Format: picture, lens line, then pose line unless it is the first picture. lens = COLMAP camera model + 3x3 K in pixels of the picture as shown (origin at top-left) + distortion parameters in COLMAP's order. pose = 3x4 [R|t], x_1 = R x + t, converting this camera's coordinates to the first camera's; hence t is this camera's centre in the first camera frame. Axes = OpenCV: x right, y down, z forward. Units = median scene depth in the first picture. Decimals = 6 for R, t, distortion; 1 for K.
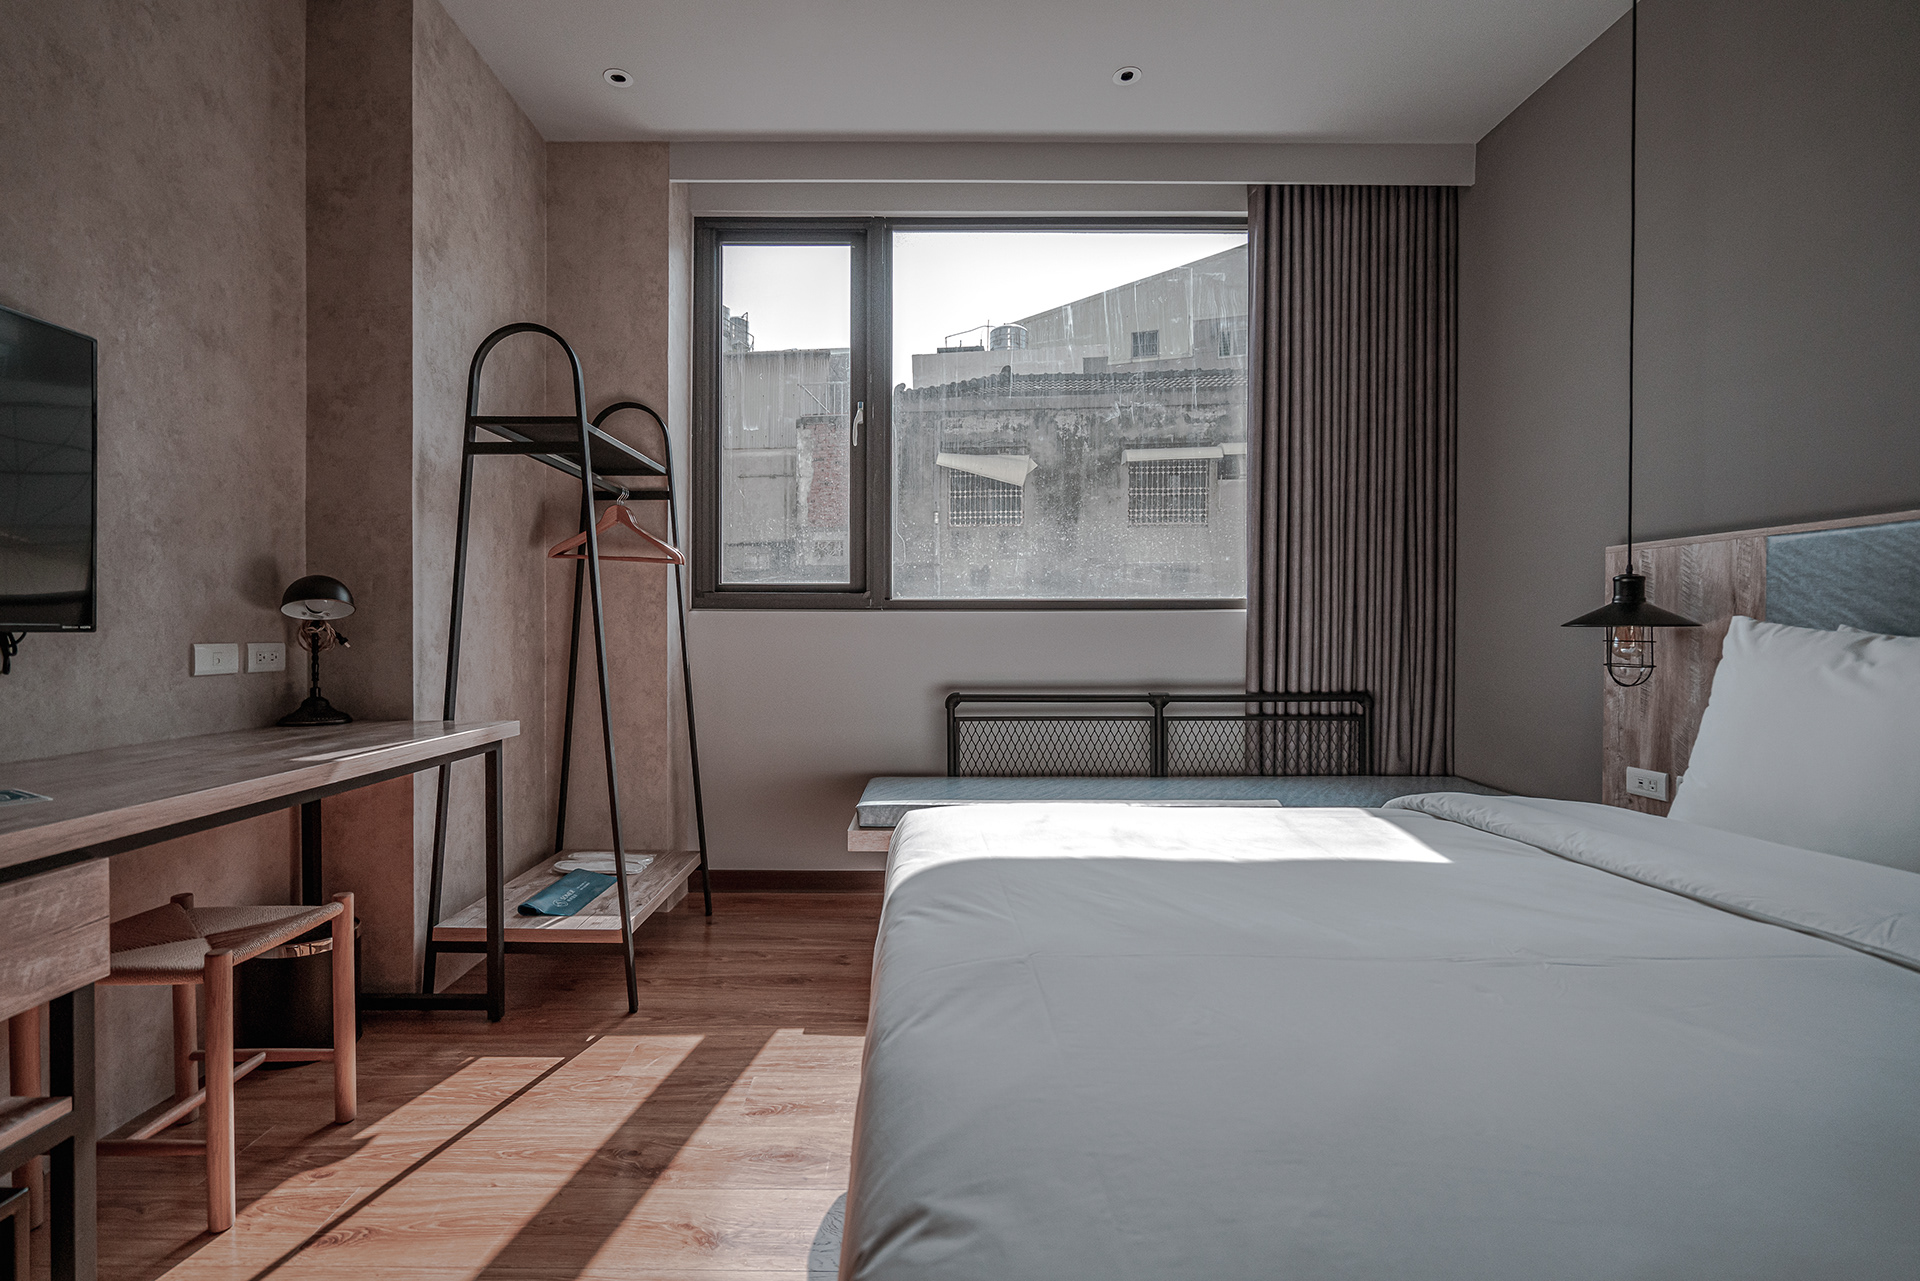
lens RADIAL K [[881.4, 0, 913.2], [0, 881.4, 640.5], [0, 0, 1]] dist [-0.001770, 0.000786]
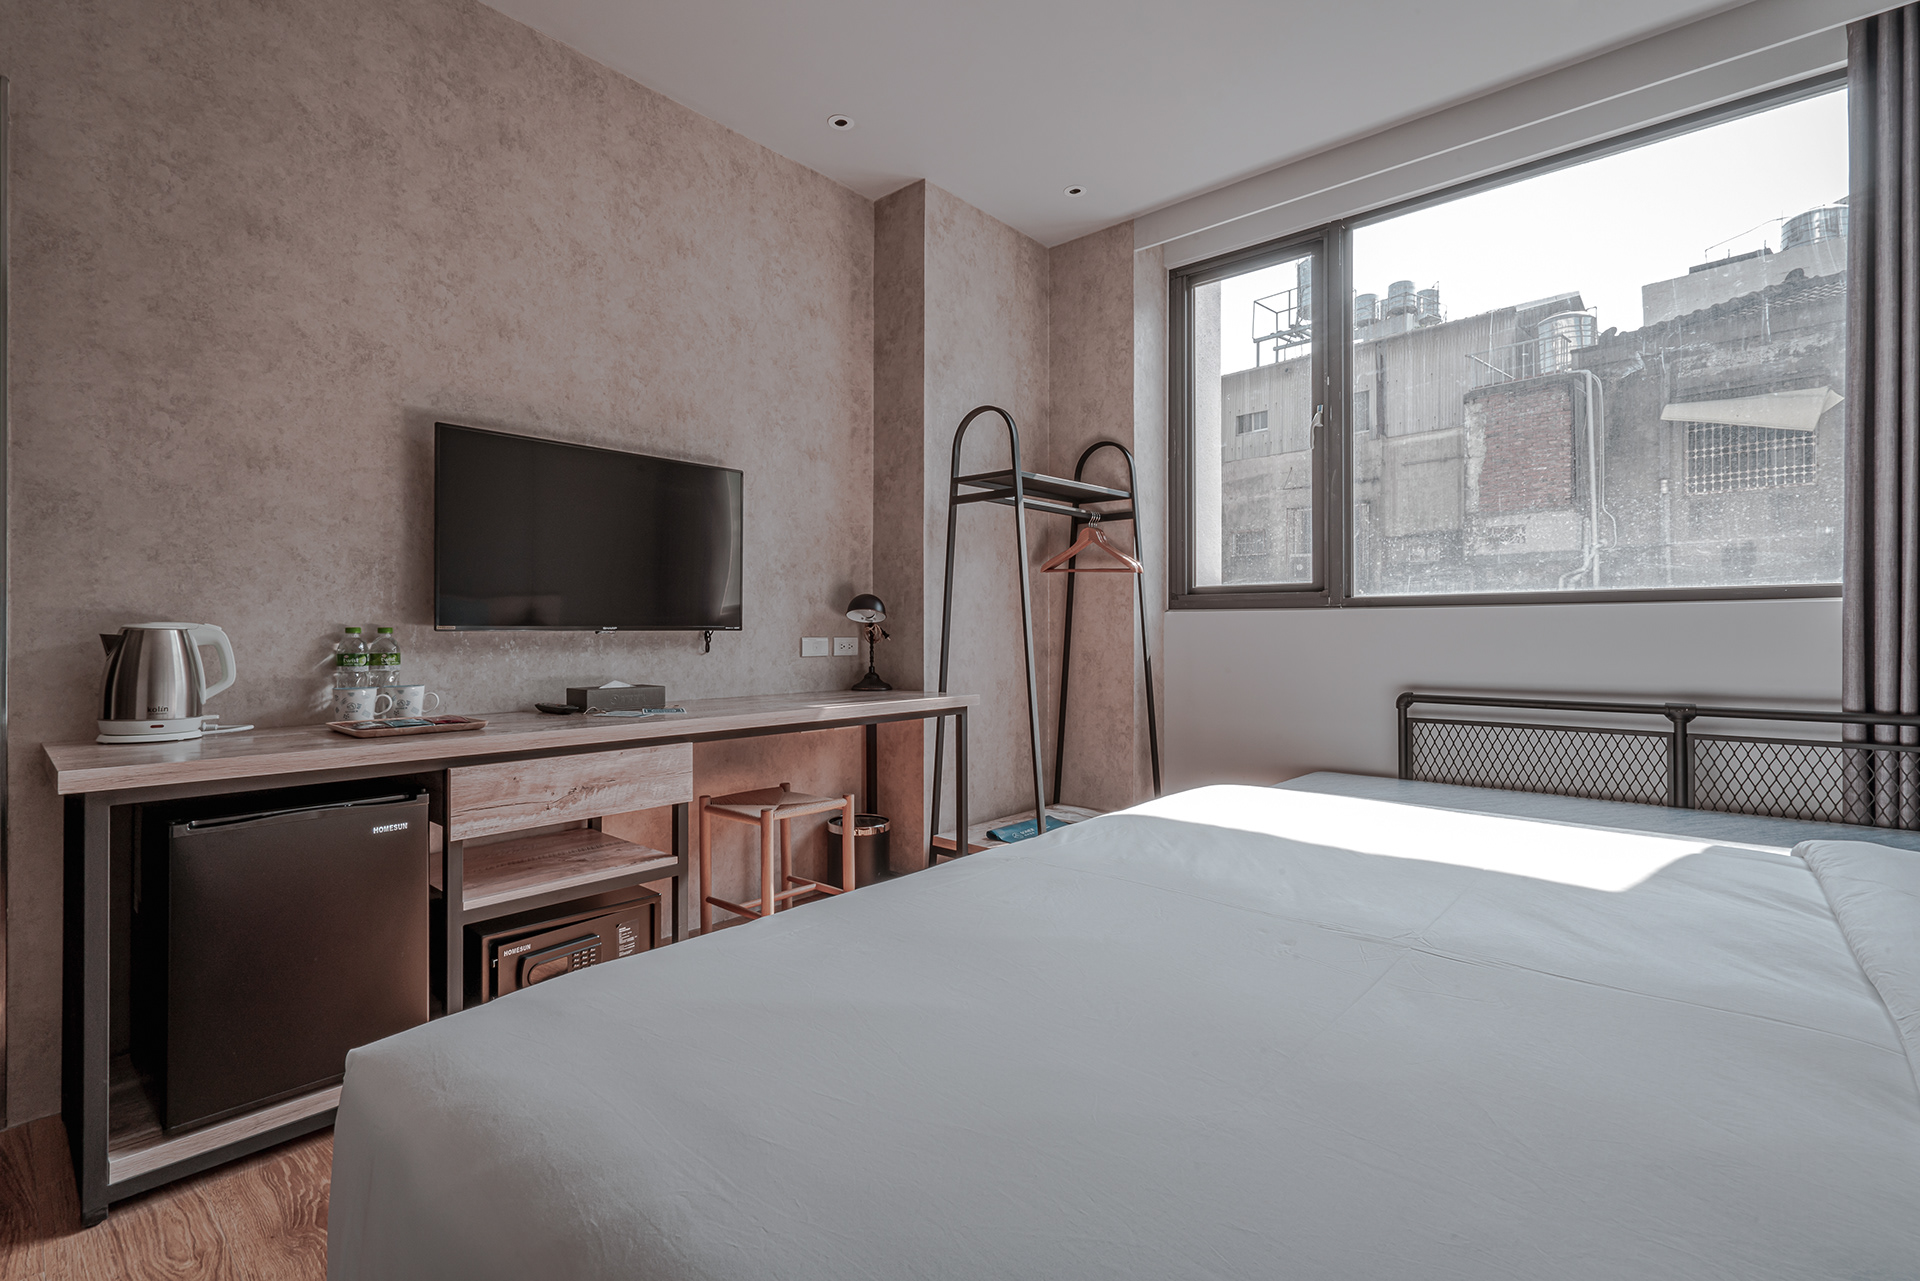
lens RADIAL K [[877.9, 0, 964.9], [0, 877.9, 626.7], [0, 0, 1]] dist [-0.003082, 0.000519]
pose [[0.753848, -0.005170, -0.657028, 0.335095], [-0.004582, 0.999903, -0.013126, 0.002530], [0.657033, 0.012906, 0.753752, -0.038906]]
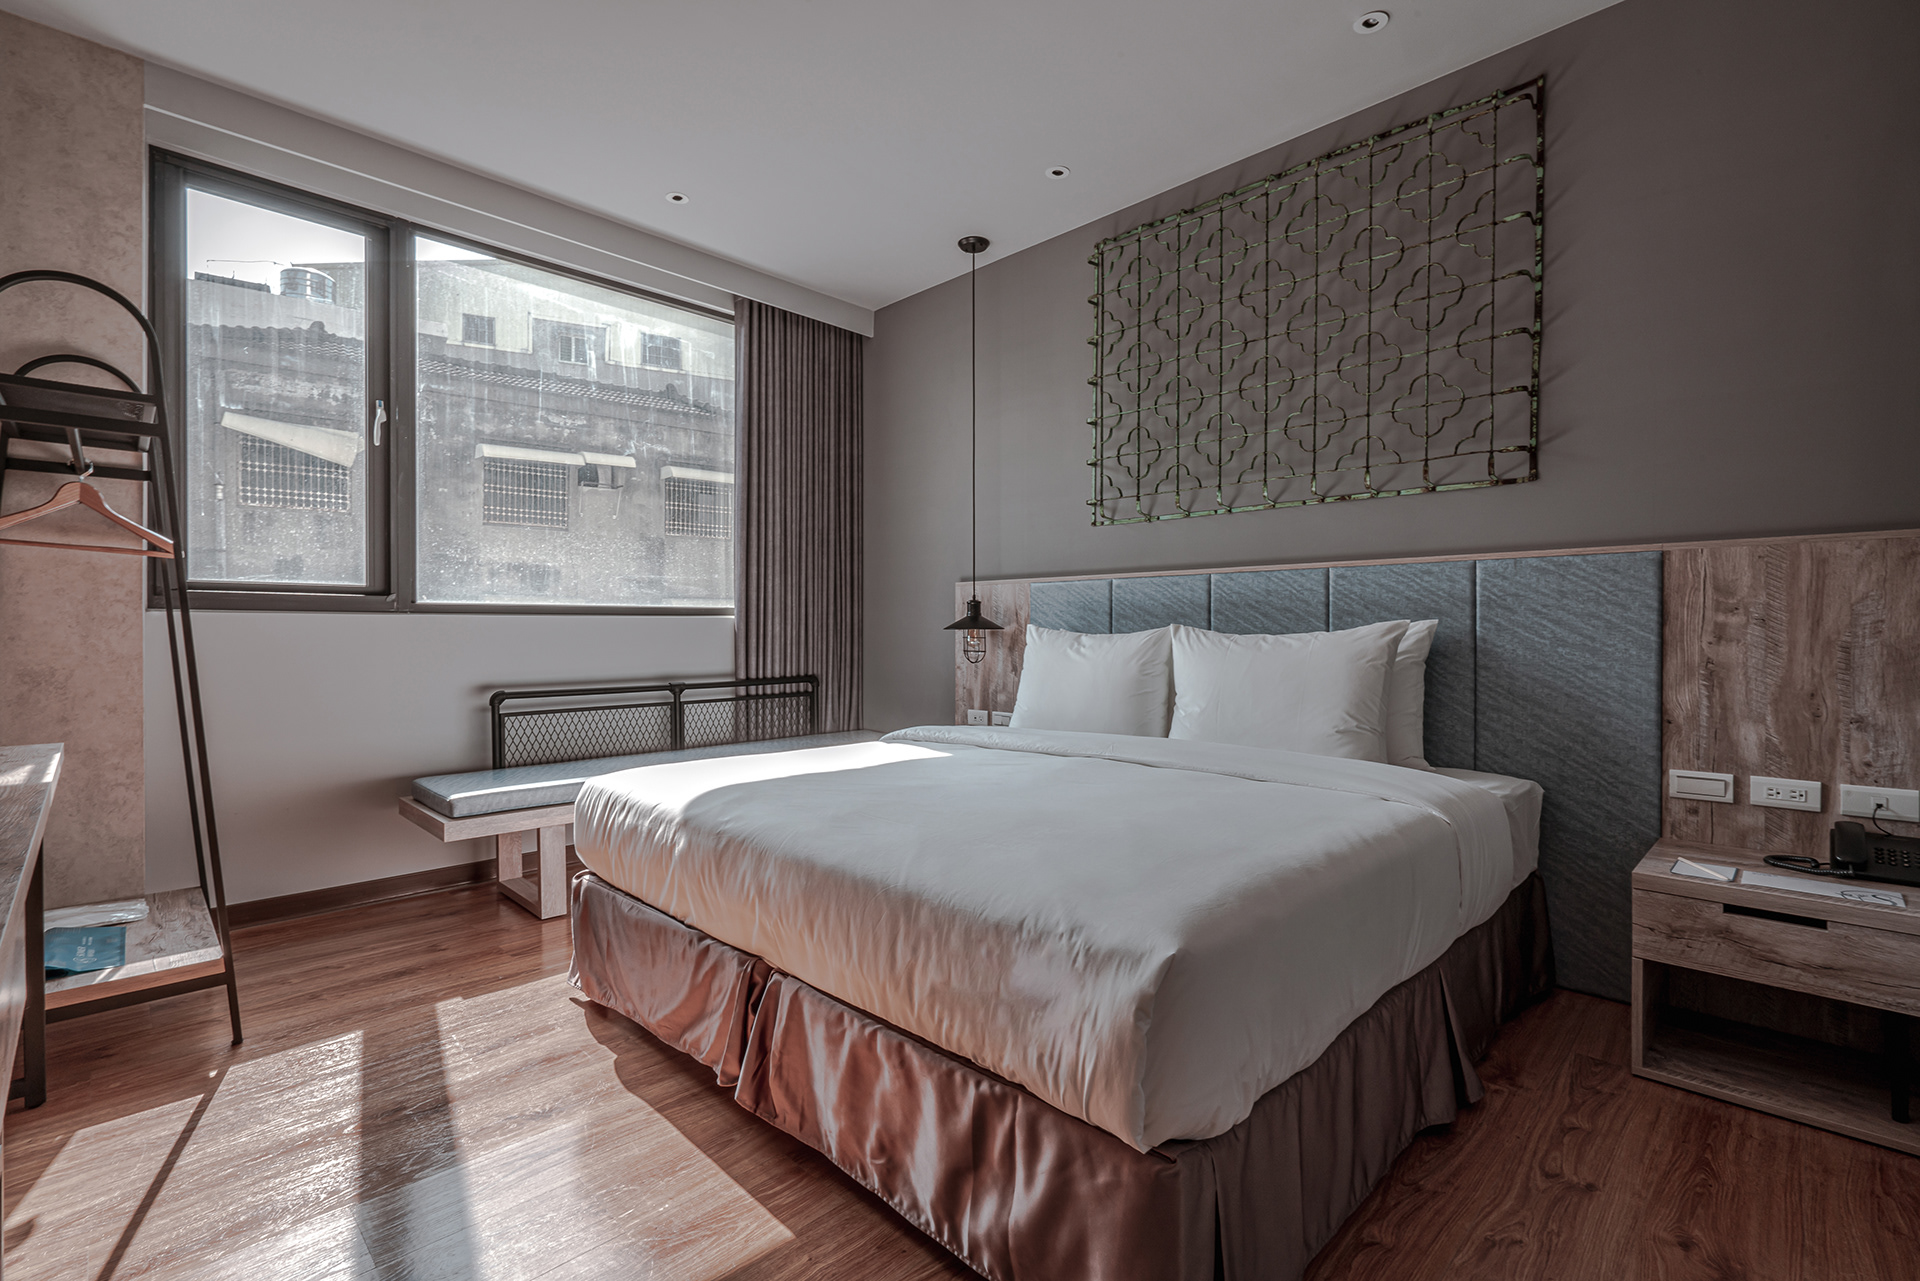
lens RADIAL K [[864.0, 0, 960.0], [0, 864.0, 640.5], [0, 0, 1]] dist [0.000909, 0.000609]
pose [[0.698032, -0.010411, 0.715991, -0.337133], [0.010746, 0.999934, 0.004063, -0.000658], [-0.715986, 0.004858, 0.698098, -0.147201]]
